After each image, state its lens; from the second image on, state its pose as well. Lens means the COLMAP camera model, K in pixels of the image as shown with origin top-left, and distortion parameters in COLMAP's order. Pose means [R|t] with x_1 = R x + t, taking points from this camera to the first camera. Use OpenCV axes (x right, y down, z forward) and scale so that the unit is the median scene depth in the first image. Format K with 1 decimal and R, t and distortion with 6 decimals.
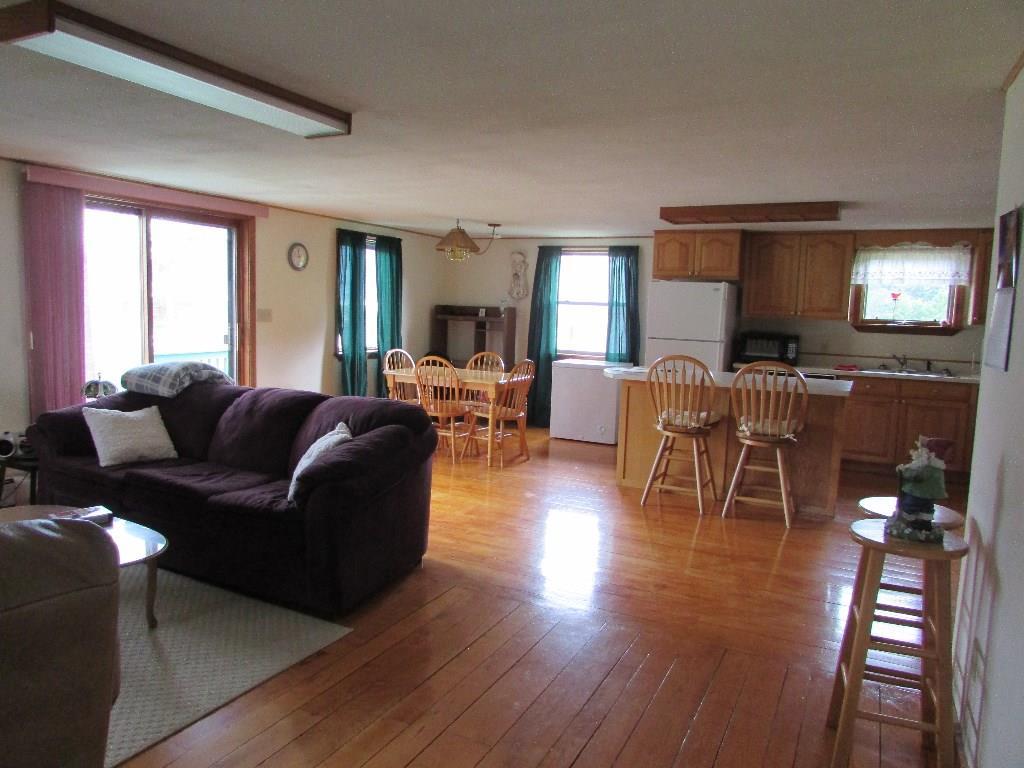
lens RADIAL K [[725.2, 0, 519.4], [0, 725.2, 378.4], [0, 0, 1]] dist [-0.034390, 0.017784]
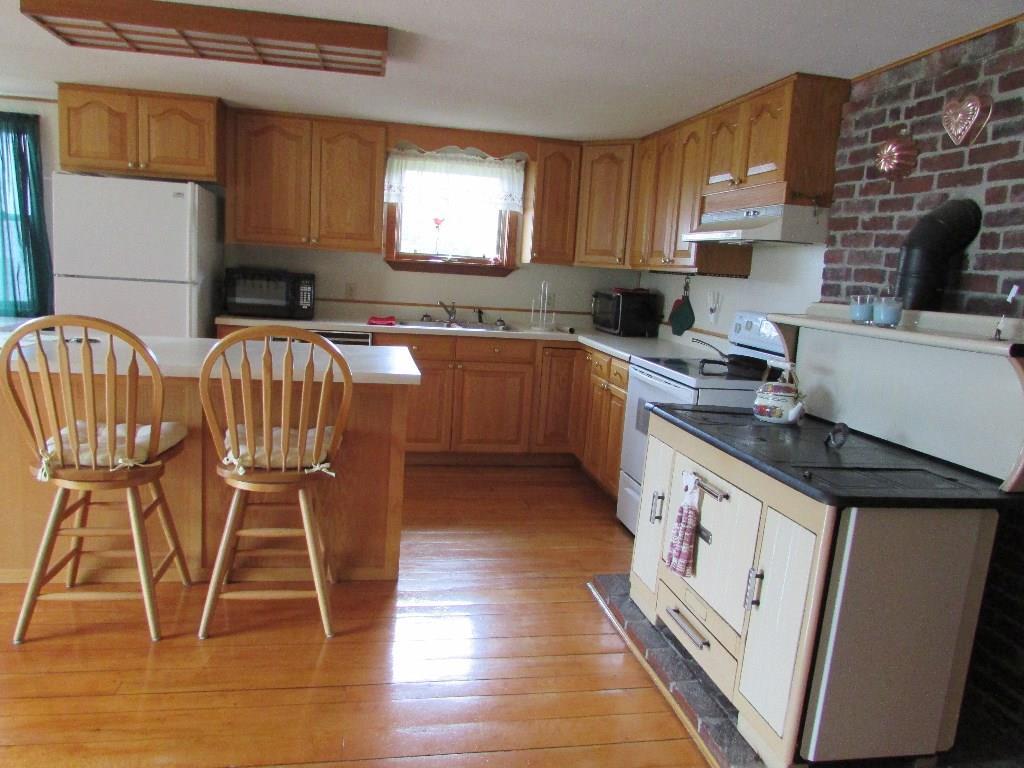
lens RADIAL K [[725.2, 0, 518.0], [0, 725.2, 383.9], [0, 0, 1]] dist [-0.034390, 0.017784]
pose [[0.788579, -0.076095, 0.610207, 0.122198], [0.021697, 0.995139, 0.096057, -0.018775], [-0.614550, -0.062509, 0.786397, 0.359779]]
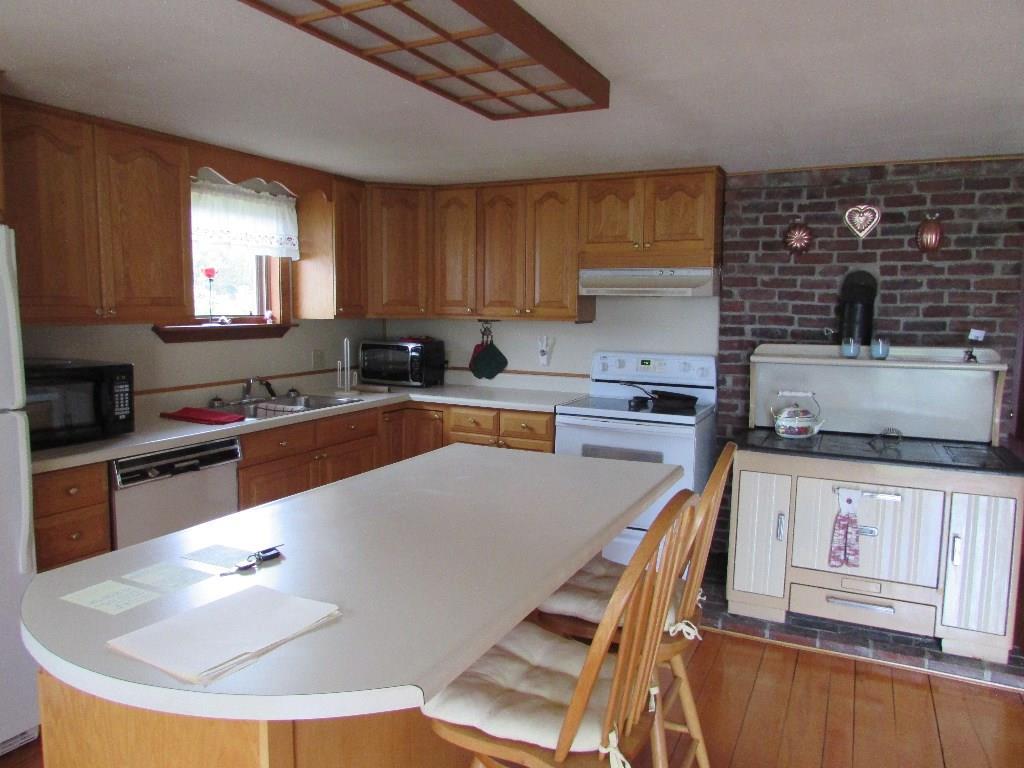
lens RADIAL K [[725.2, 0, 516.8], [0, 725.2, 382.3], [0, 0, 1]] dist [-0.034390, 0.017784]
pose [[-0.006012, -0.135605, 0.990745, -0.043213], [0.091981, 0.986487, 0.135581, -0.087773], [-0.995743, 0.091945, 0.006543, 0.788649]]
